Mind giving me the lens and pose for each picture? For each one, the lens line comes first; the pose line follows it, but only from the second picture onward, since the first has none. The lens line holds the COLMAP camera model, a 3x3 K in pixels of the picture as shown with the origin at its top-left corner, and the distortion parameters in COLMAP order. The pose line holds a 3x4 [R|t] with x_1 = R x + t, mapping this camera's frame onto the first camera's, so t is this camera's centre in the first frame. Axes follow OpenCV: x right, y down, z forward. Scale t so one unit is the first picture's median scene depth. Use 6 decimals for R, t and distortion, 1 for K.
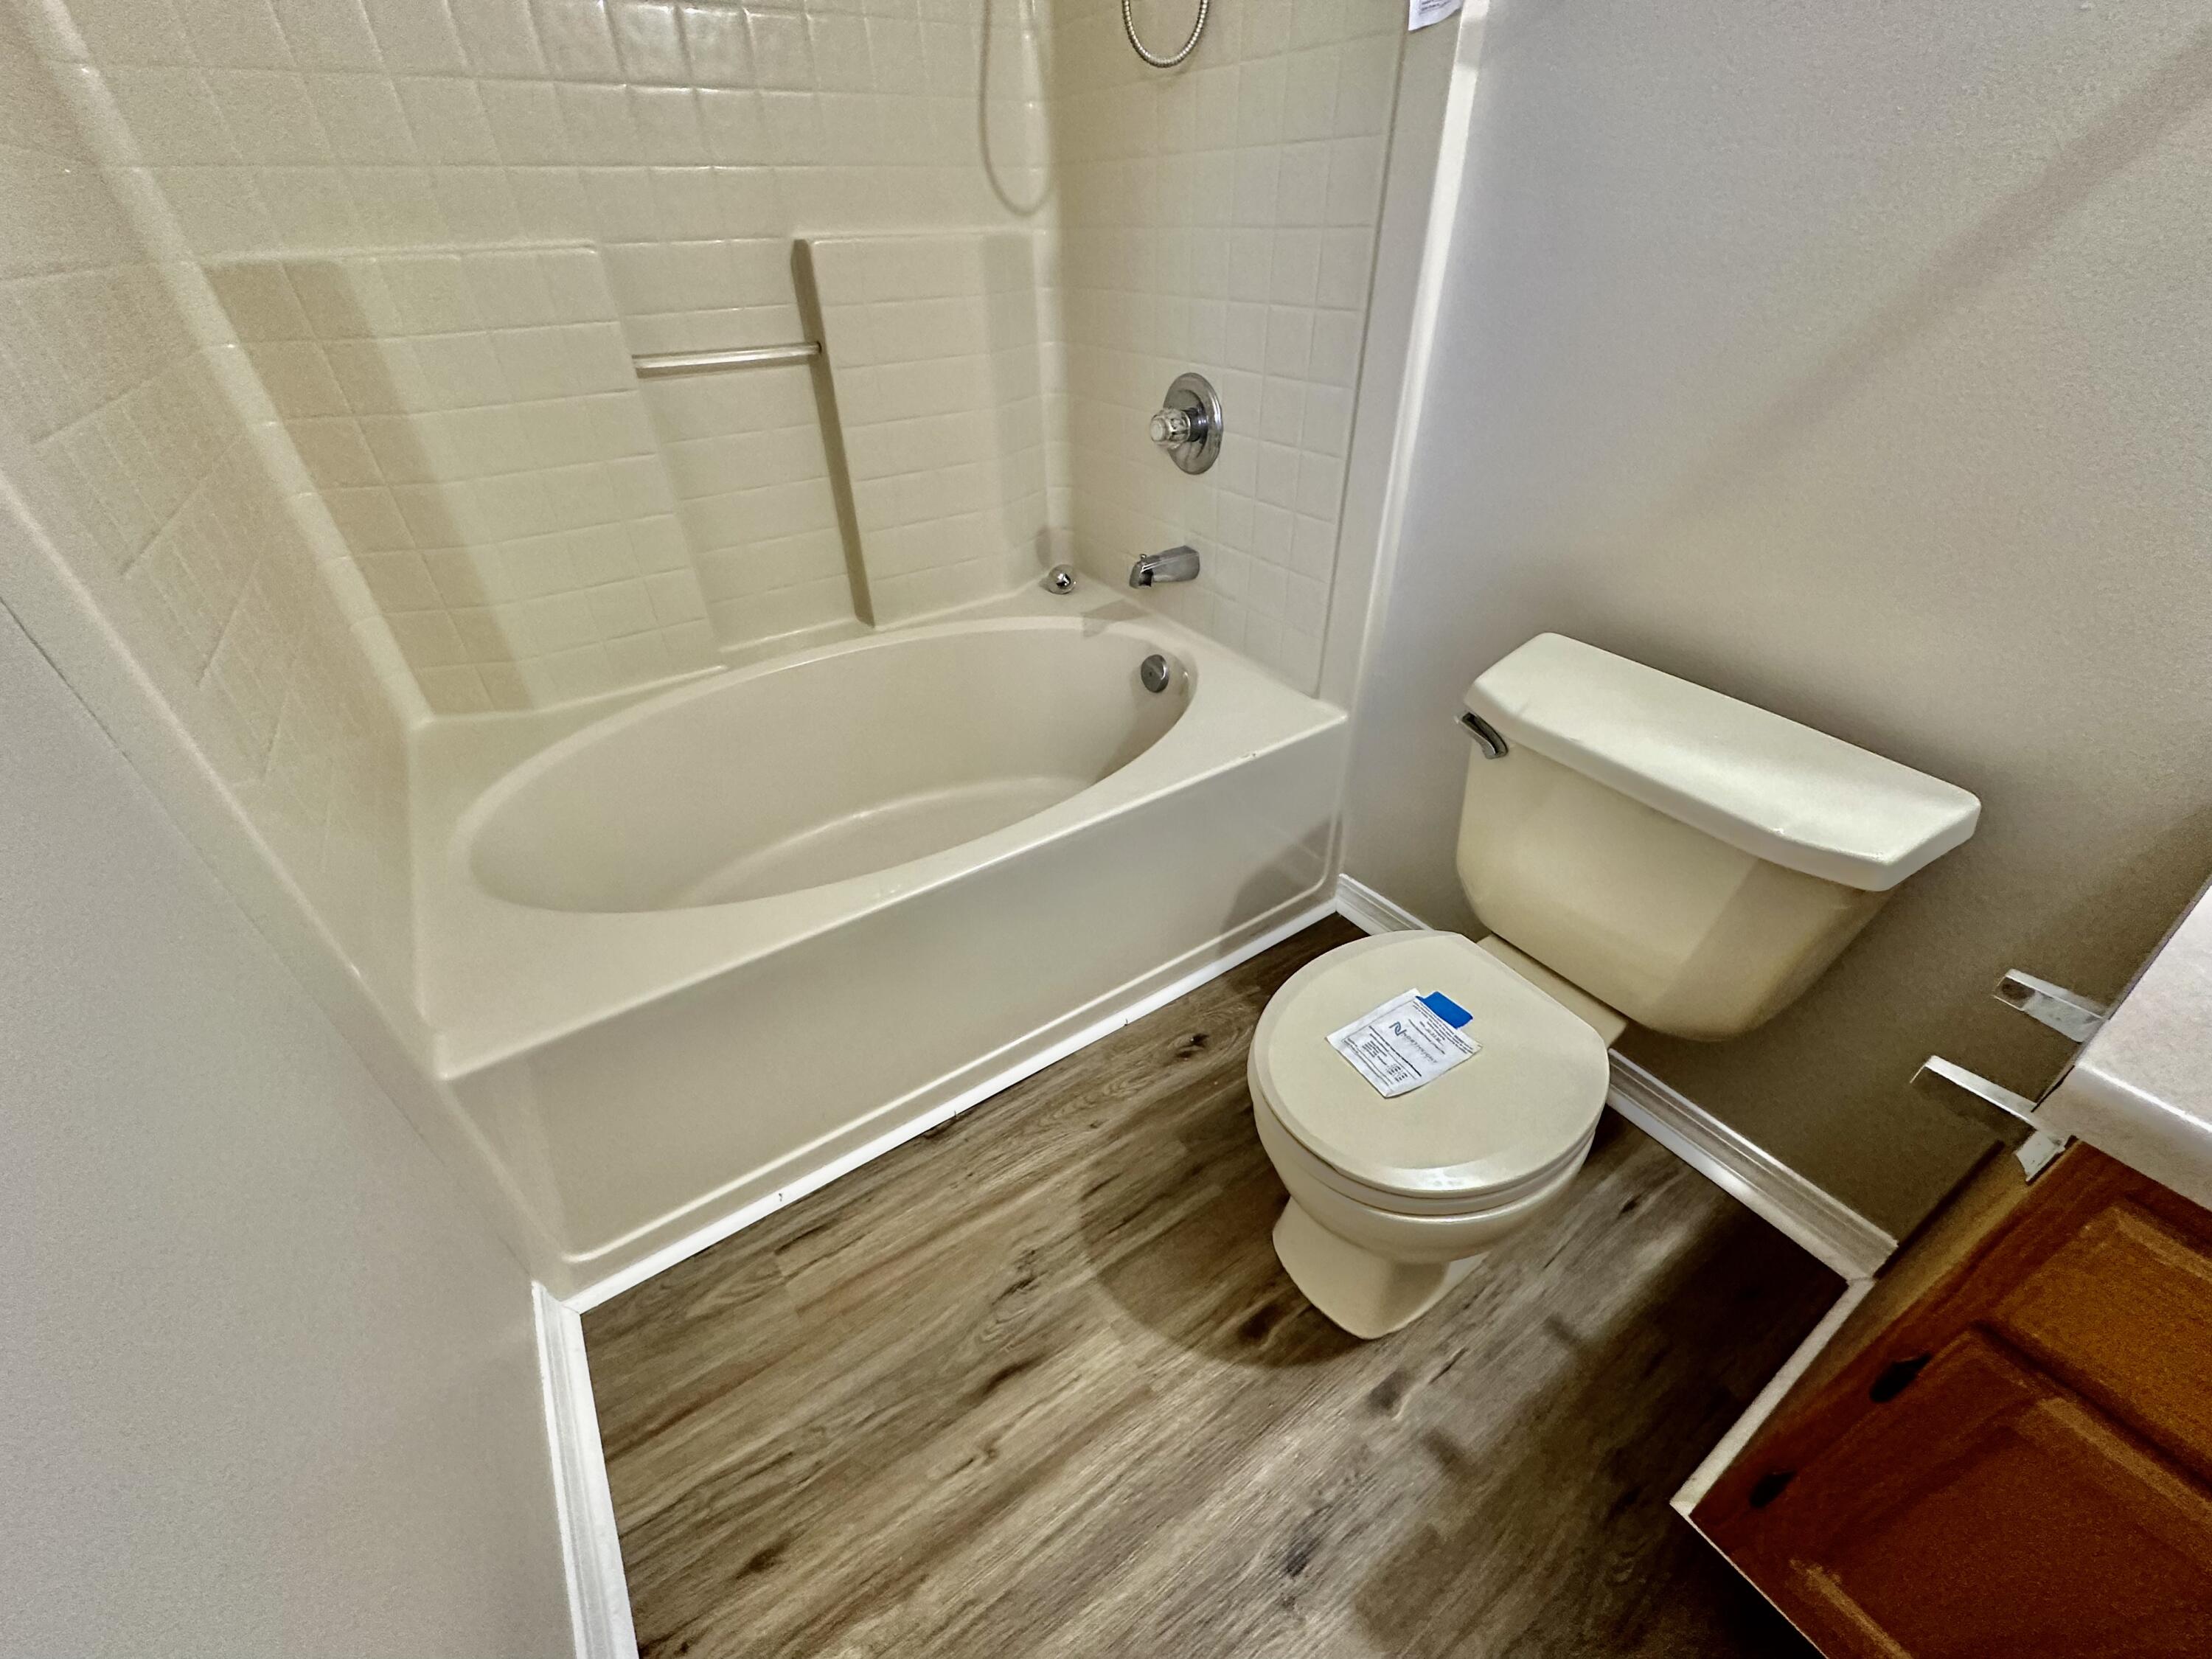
lens RADIAL K [[878.8, 0, 1109.9], [0, 878.8, 831.0], [0, 0, 1]] dist [-0.001788, 0.000499]
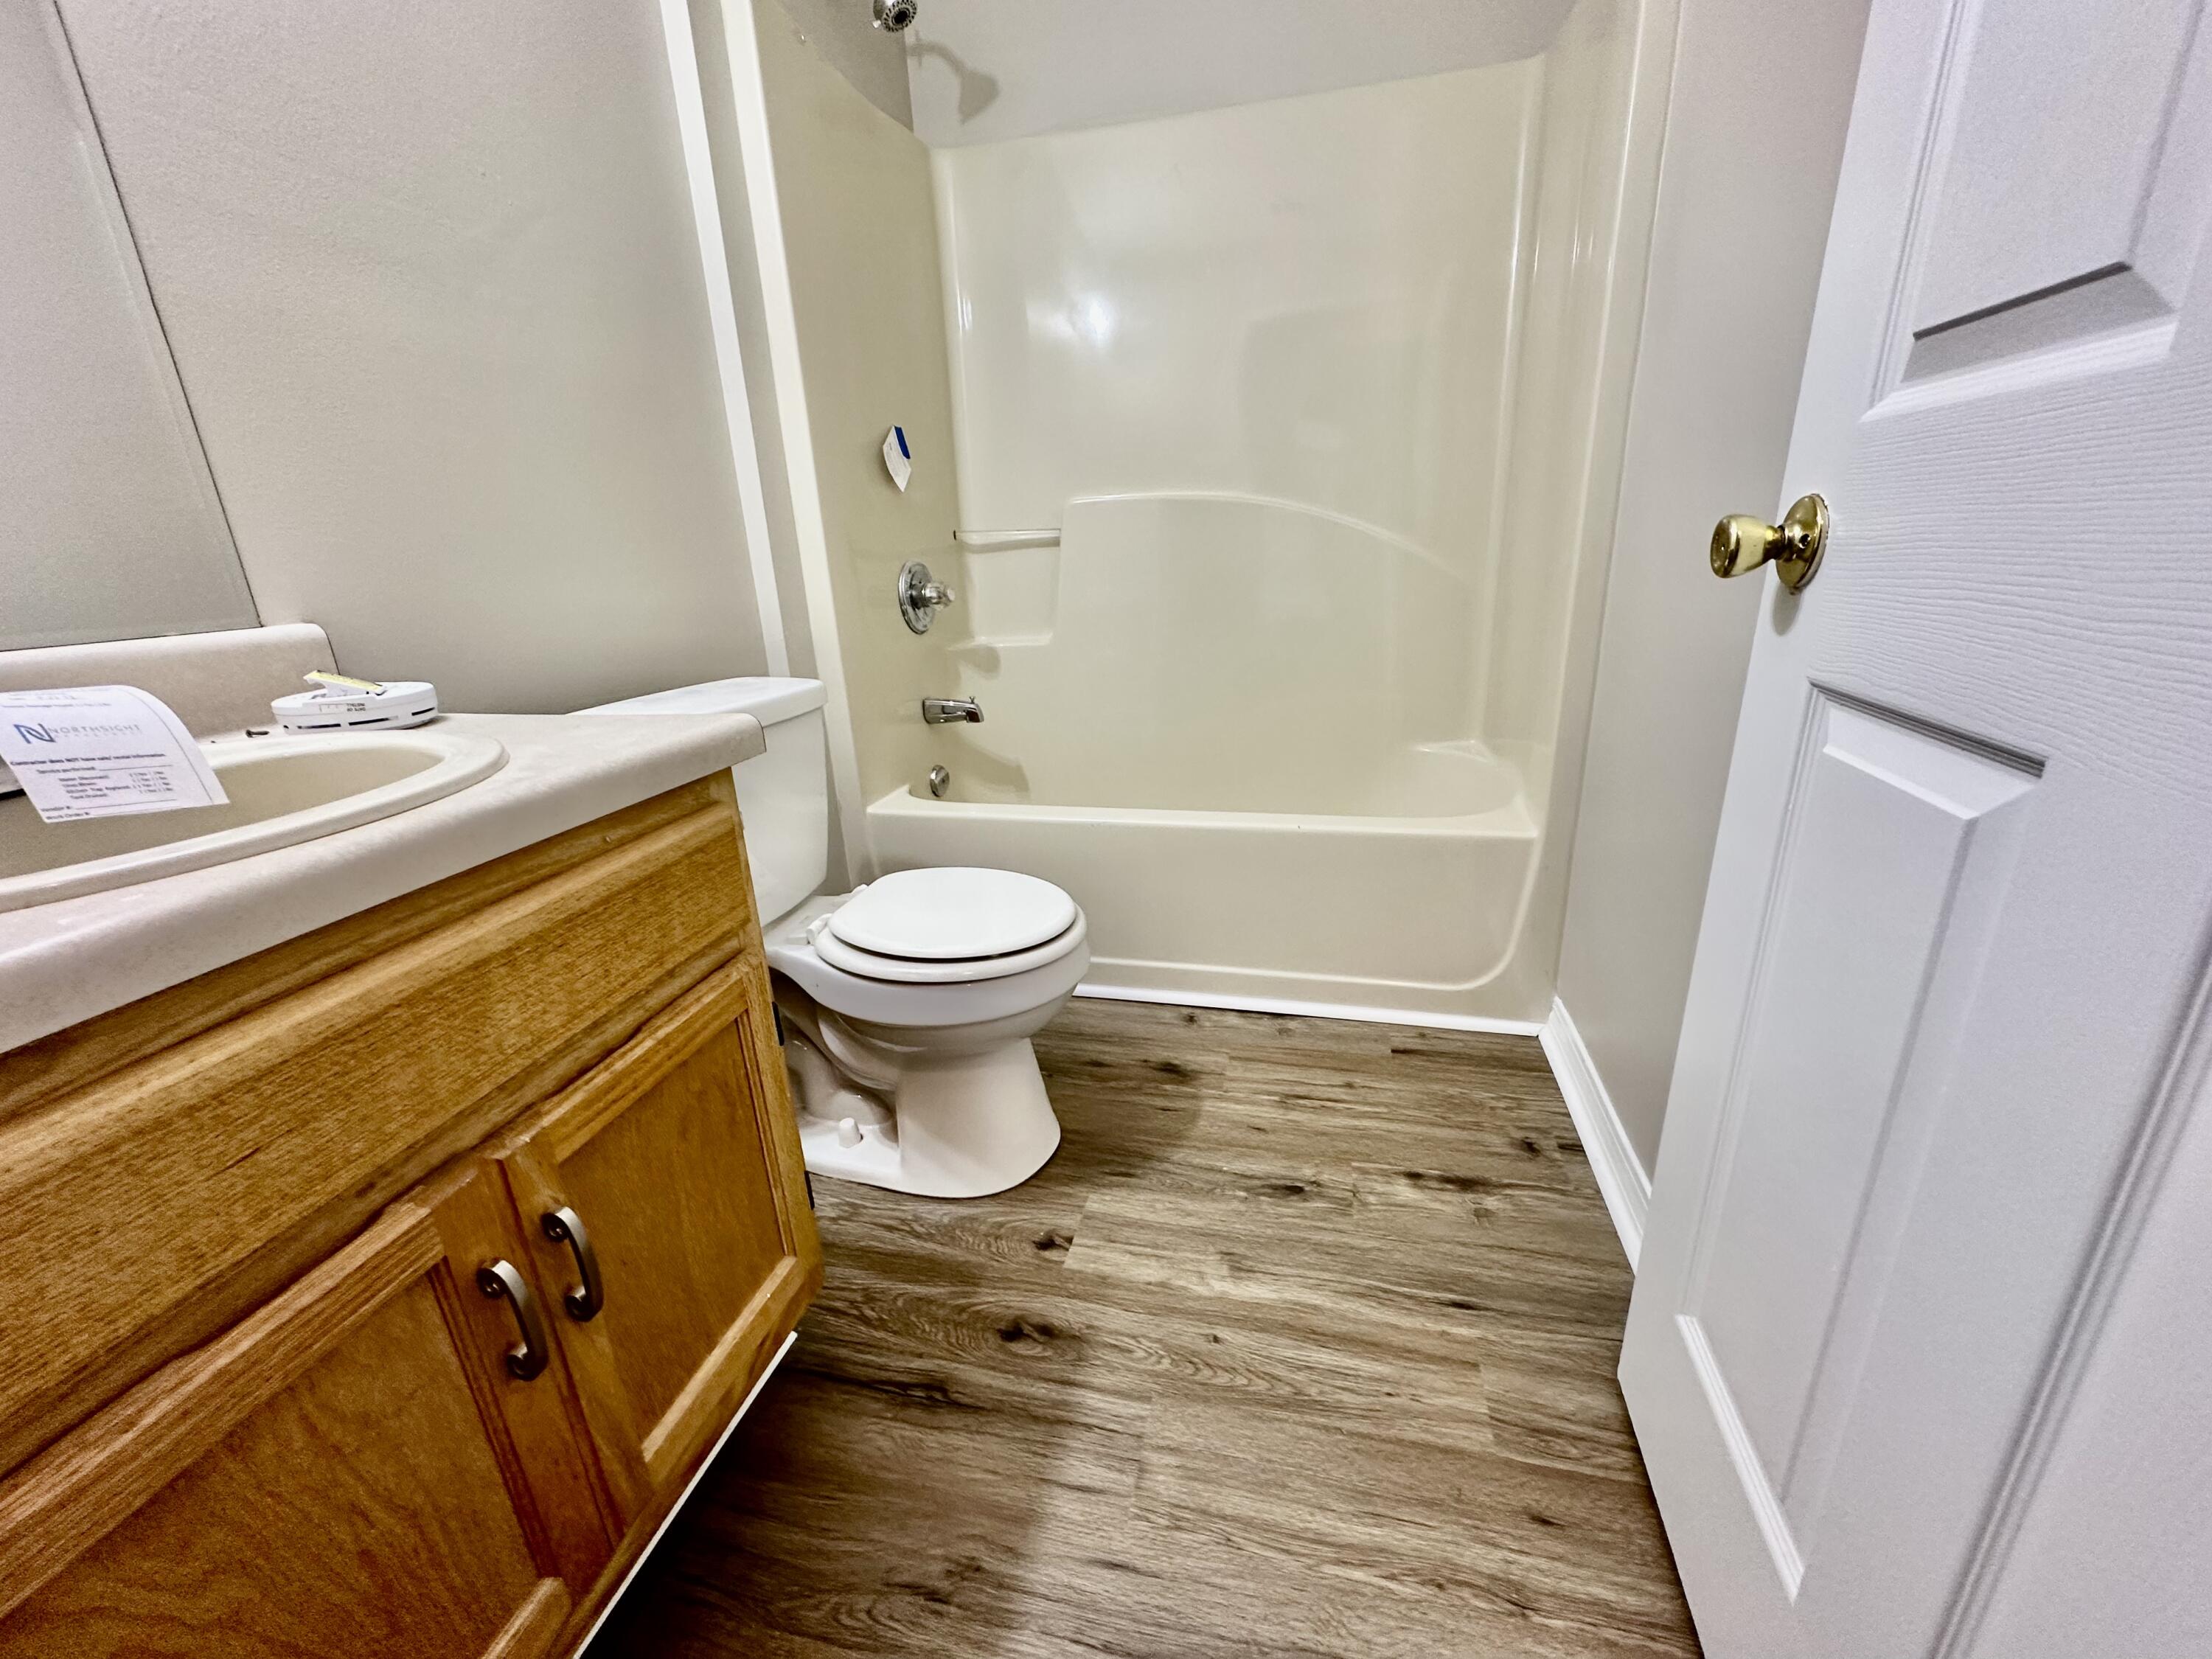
lens RADIAL K [[878.8, 0, 1110.2], [0, 878.8, 829.4], [0, 0, 1]] dist [-0.001788, 0.000499]
pose [[-0.672636, -0.190791, 0.714955, -0.488647], [0.475187, 0.629275, 0.614988, -0.532762], [-0.567237, 0.753400, -0.332611, 1.134566]]
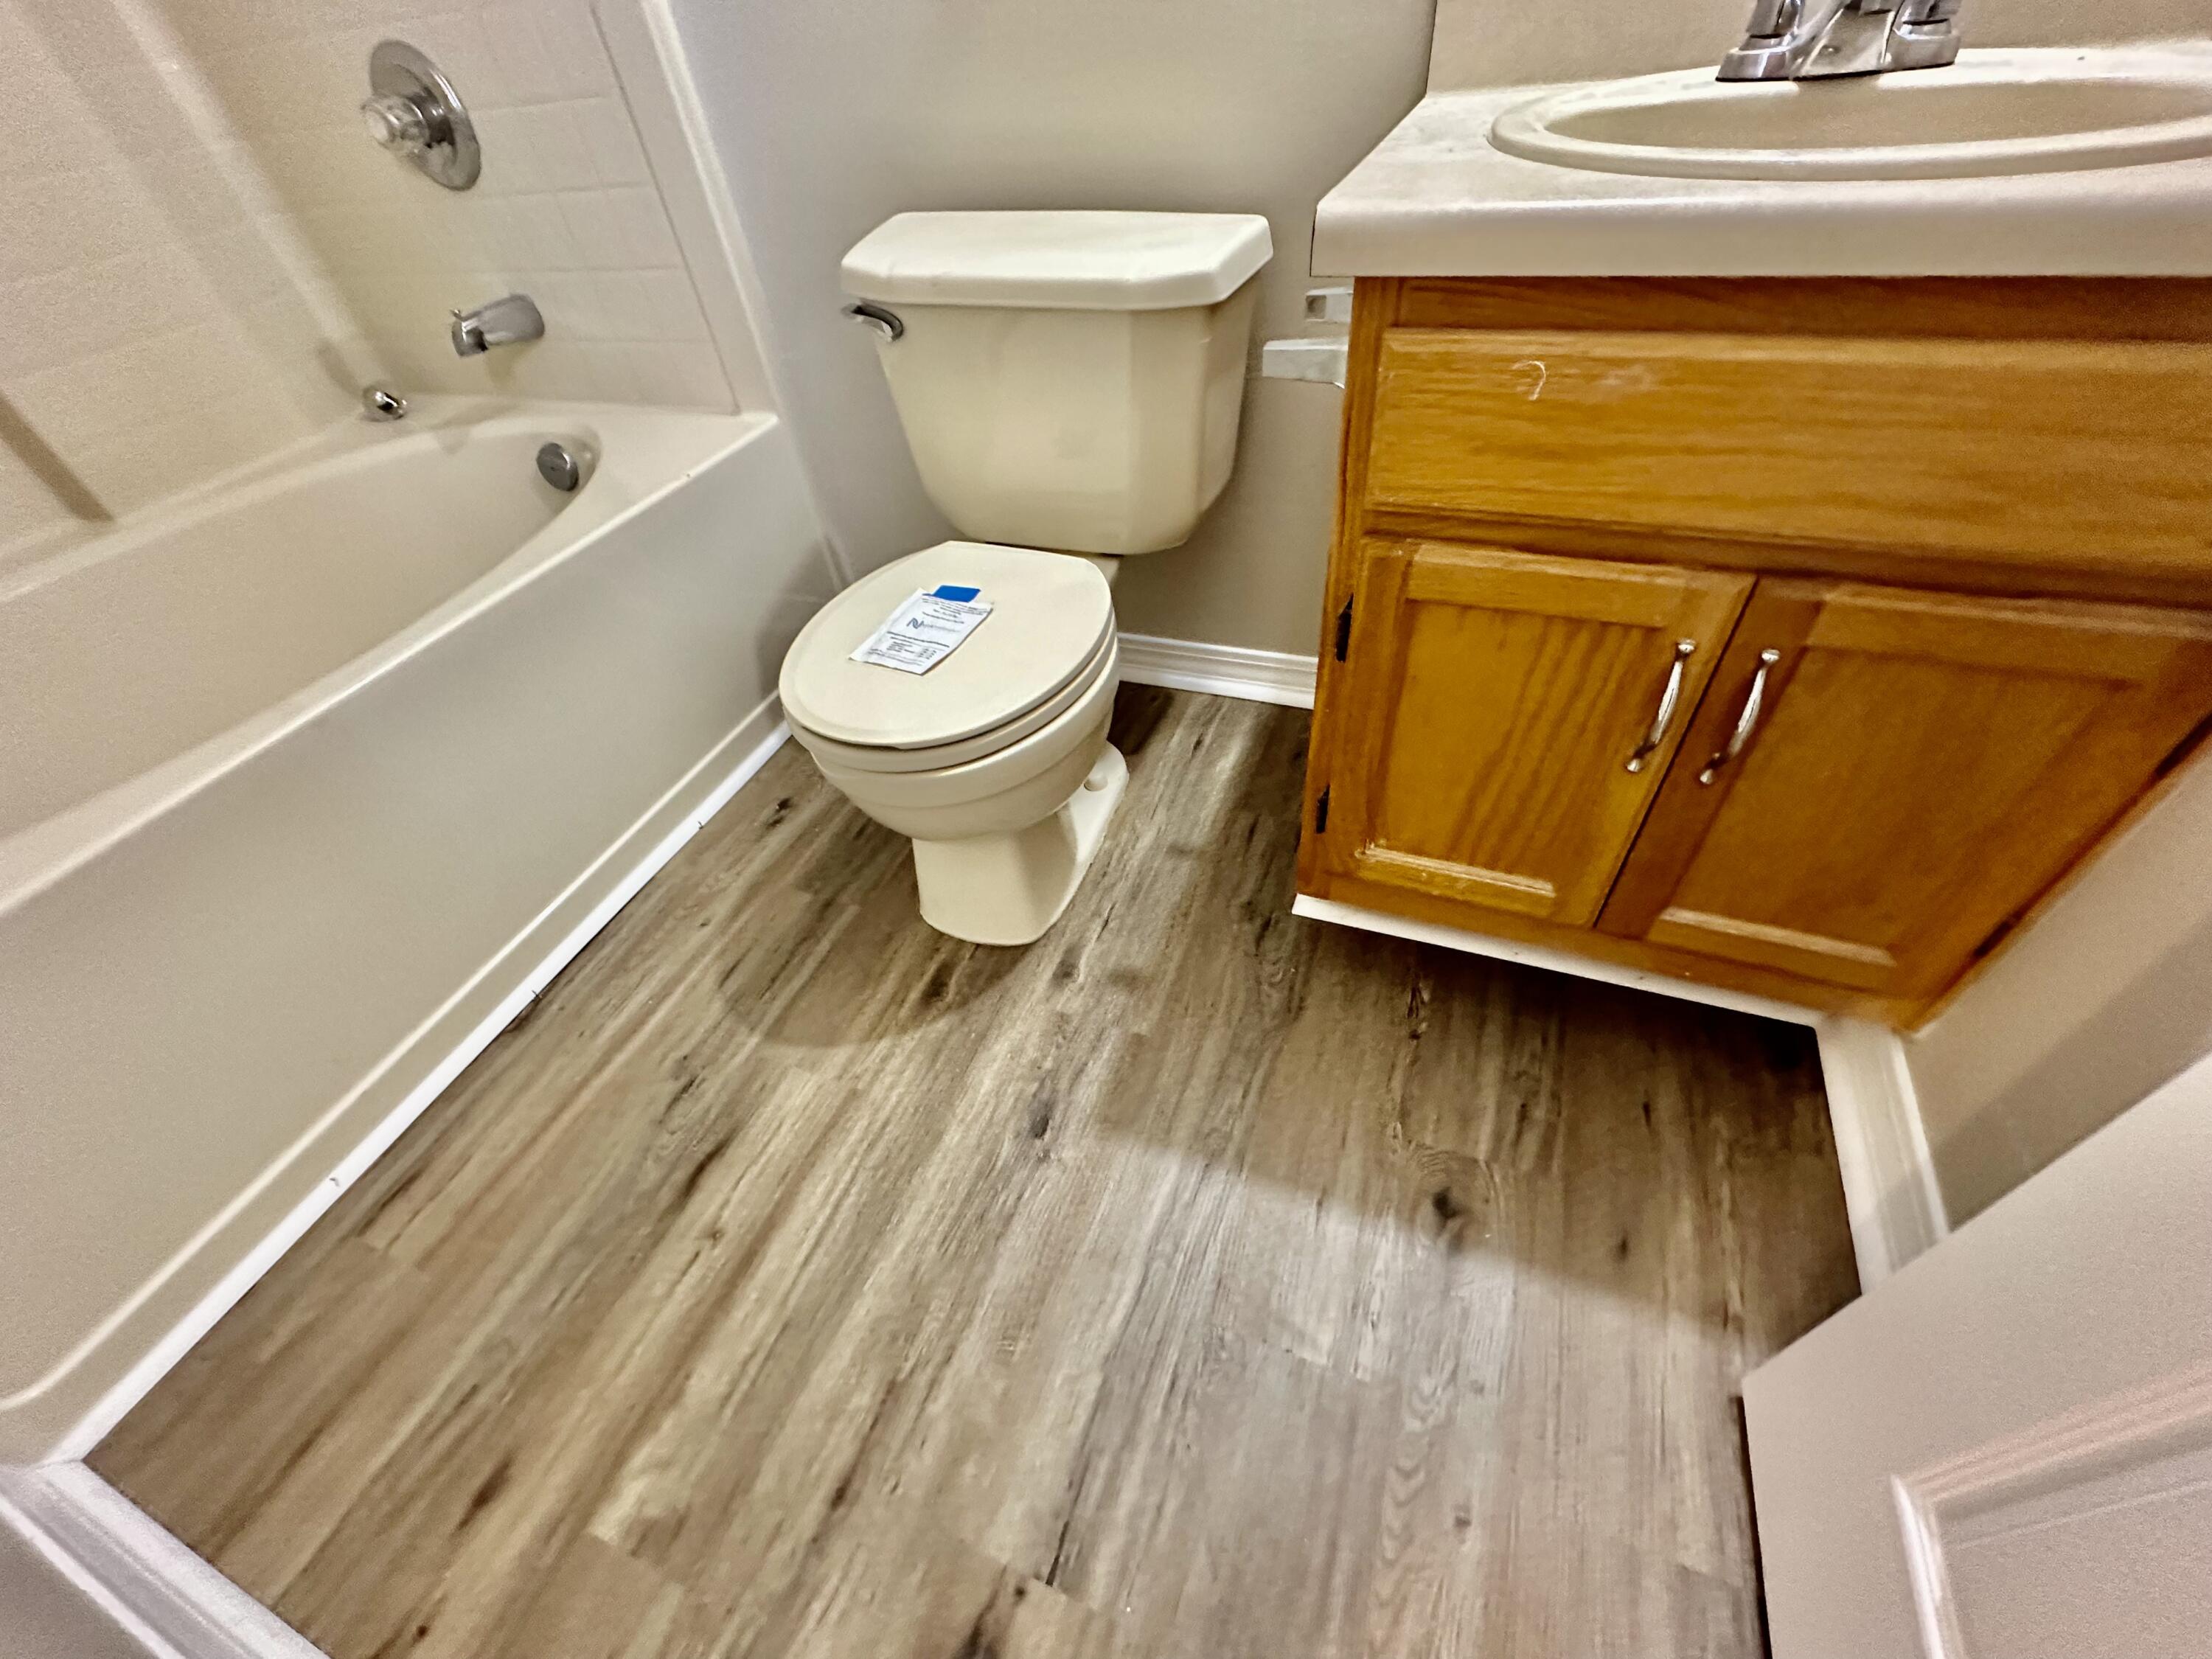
lens RADIAL K [[878.8, 0, 1106.0], [0, 878.8, 826.9], [0, 0, 1]] dist [-0.001788, 0.000499]
pose [[0.822491, -0.437991, 0.362866, 0.044077], [0.391797, 0.898764, 0.196771, 0.276021], [-0.412315, -0.019673, 0.910829, 0.023007]]
